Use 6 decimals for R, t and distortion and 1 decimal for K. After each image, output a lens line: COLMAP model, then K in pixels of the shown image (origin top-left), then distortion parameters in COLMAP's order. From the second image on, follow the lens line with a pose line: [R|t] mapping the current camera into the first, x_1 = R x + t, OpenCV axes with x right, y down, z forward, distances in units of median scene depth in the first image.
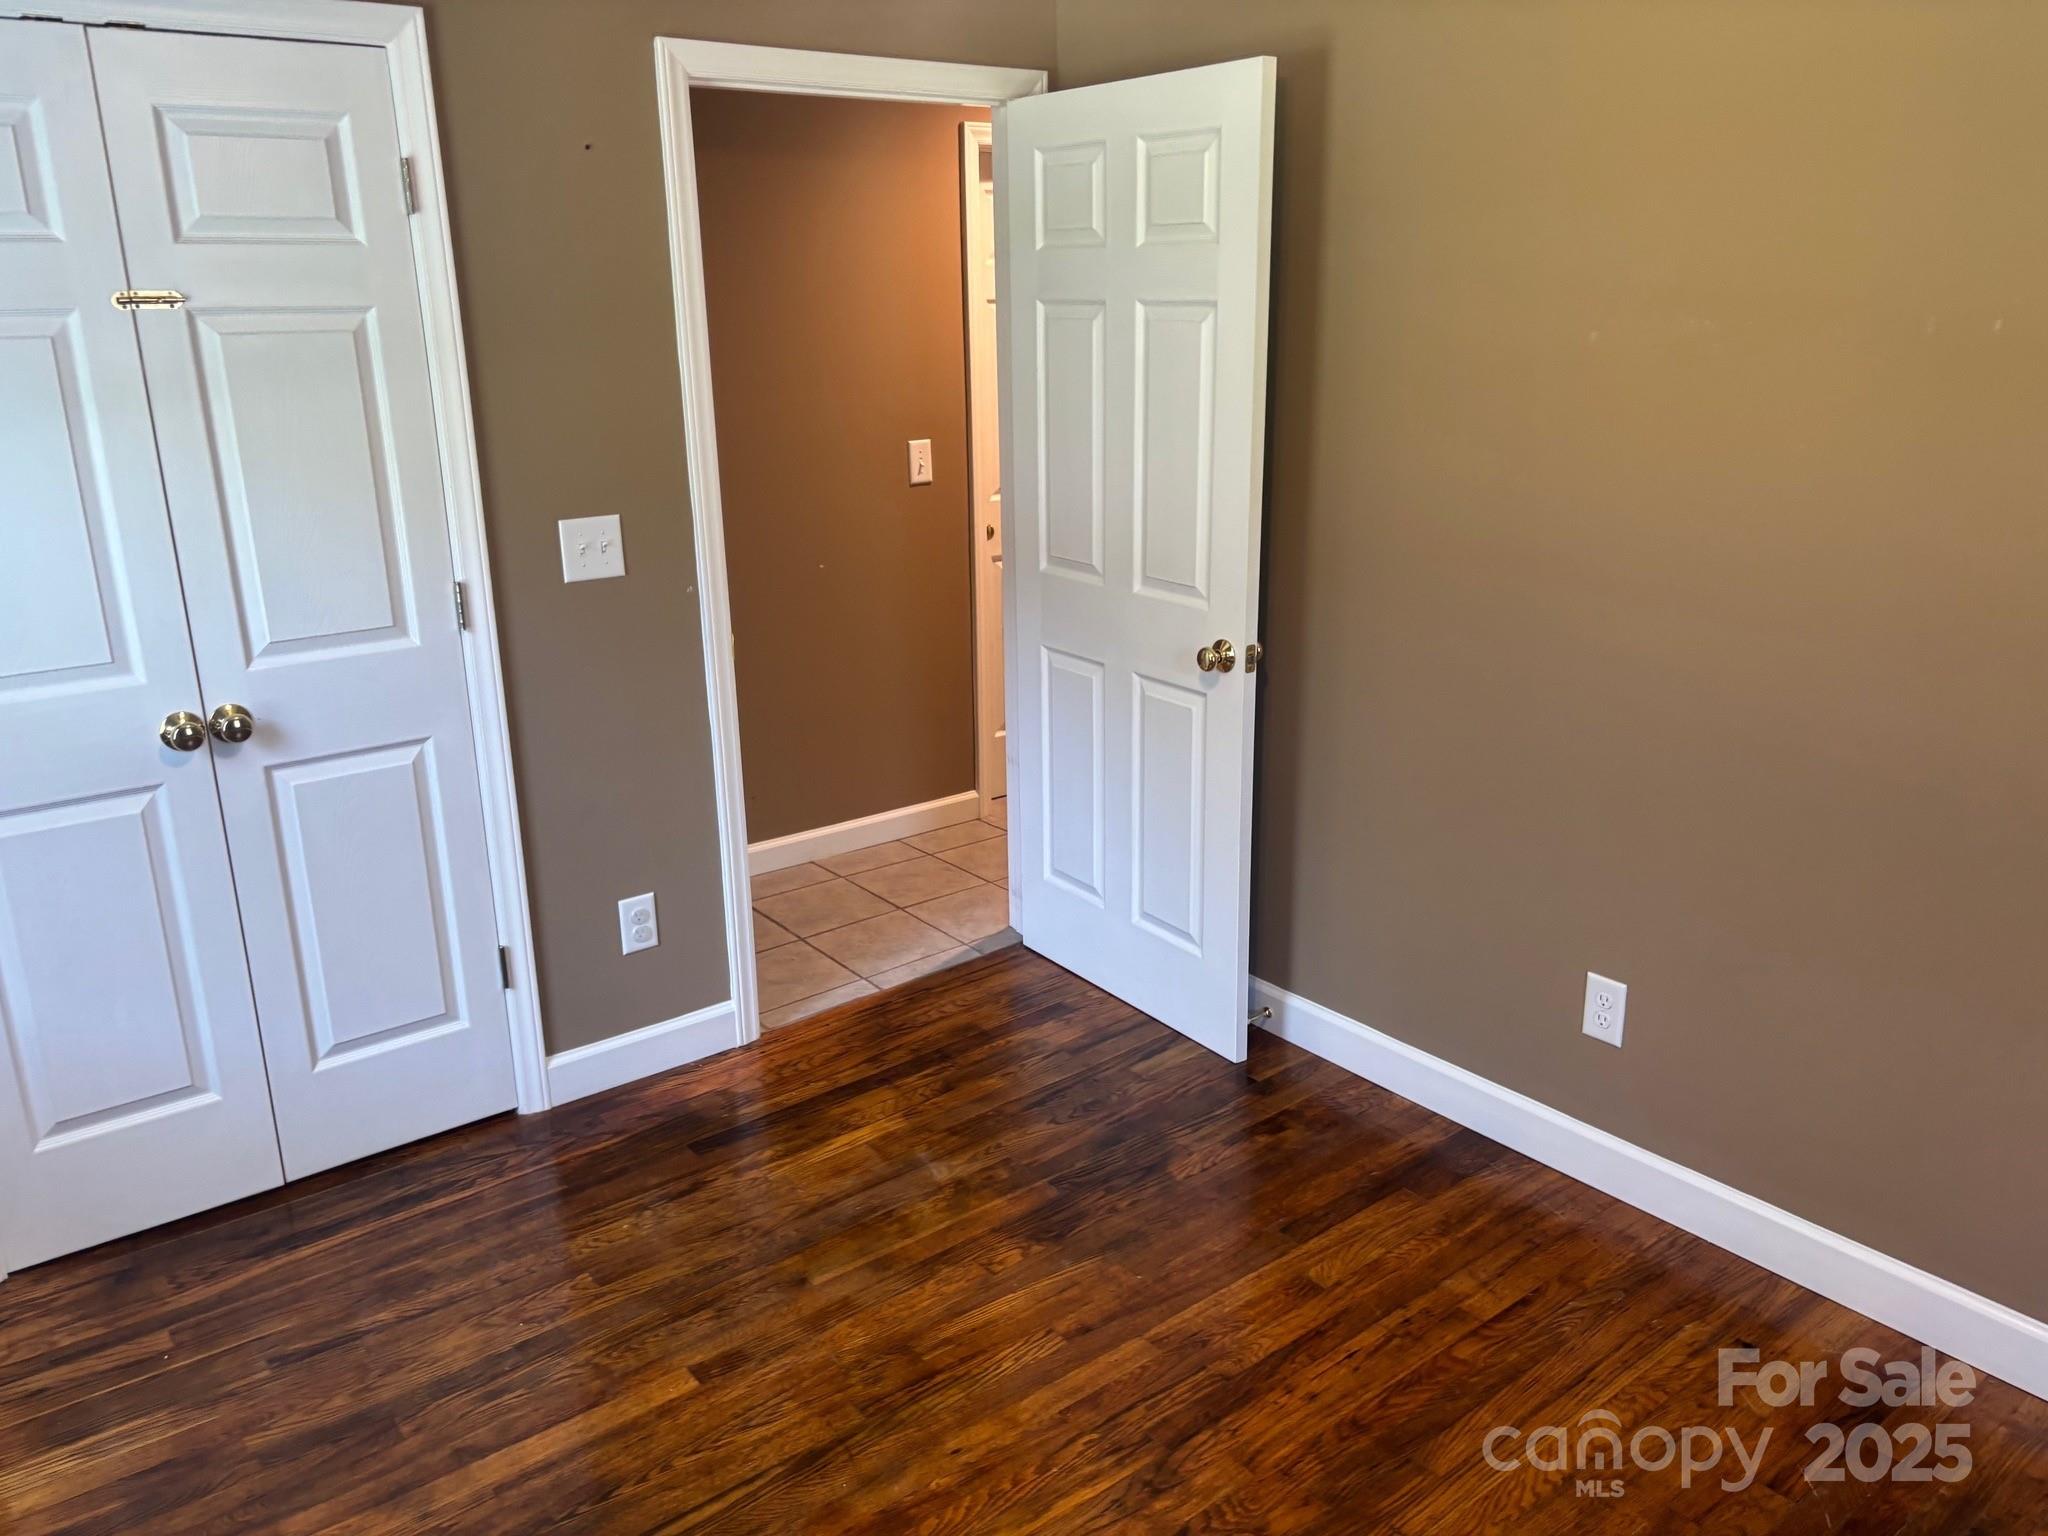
lens RADIAL K [[1565.3, 0, 1029.1], [0, 1565.3, 759.9], [0, 0, 1]] dist [0.004508, -0.018024]
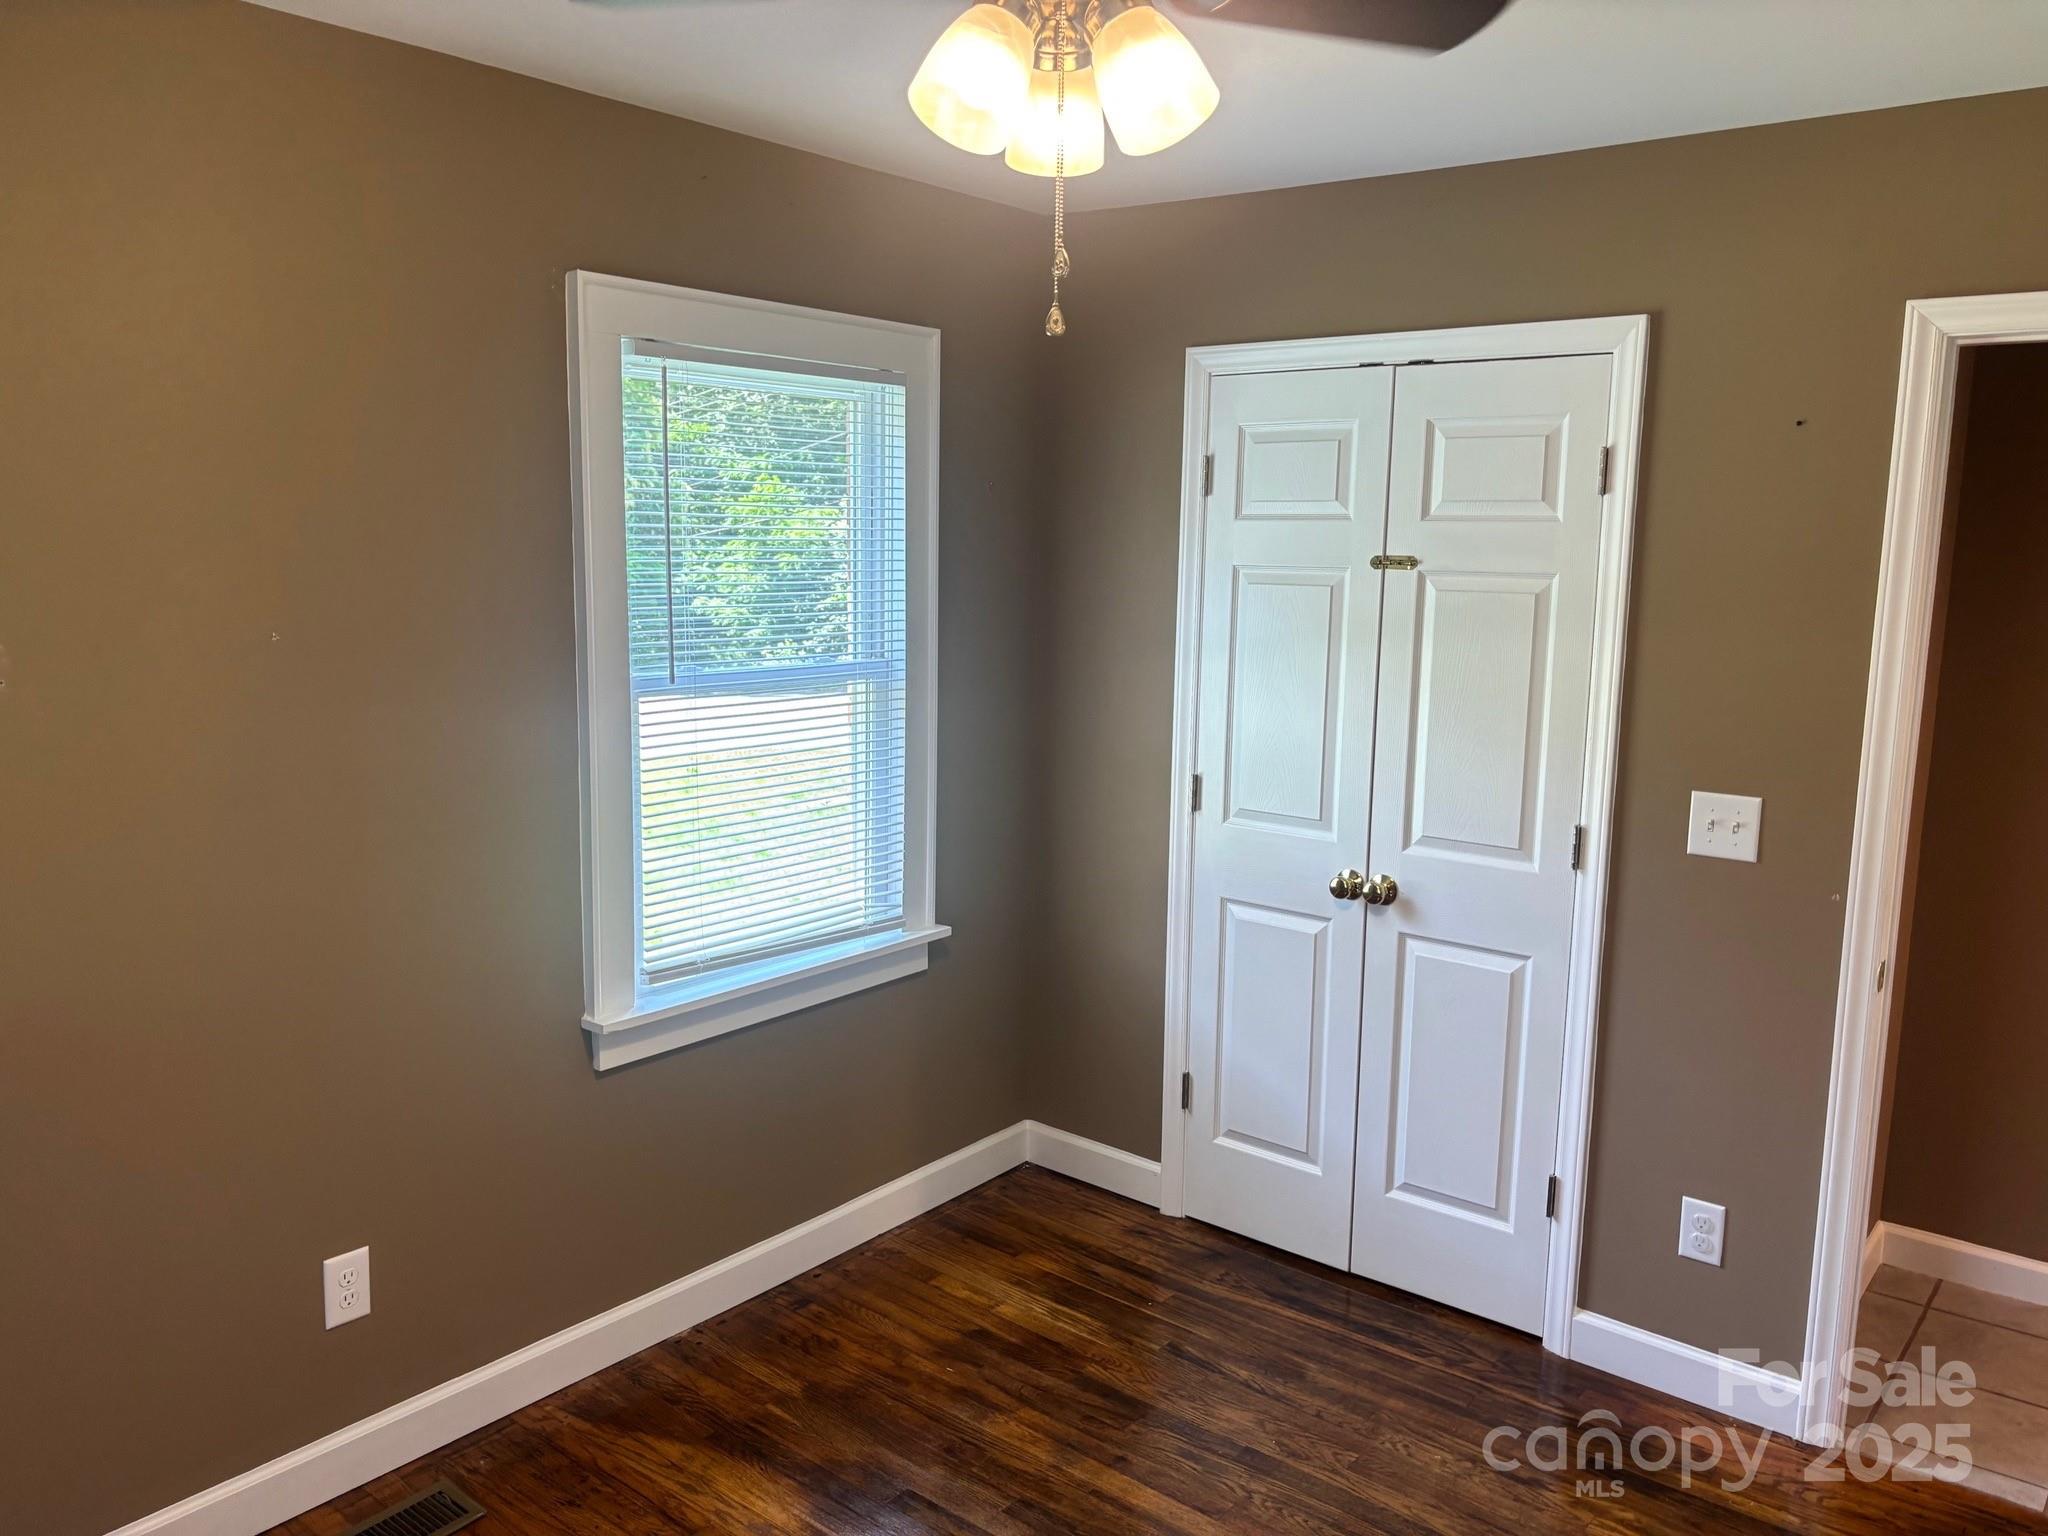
lens RADIAL K [[1564.6, 0, 1016.6], [0, 1564.6, 766.2], [0, 0, 1]] dist [0.058127, -0.076120]
pose [[0.206109, 0.162398, -0.964959, 0.605099], [-0.294044, 0.950835, 0.097215, -0.148042], [0.933304, 0.263703, 0.243728, 0.380082]]
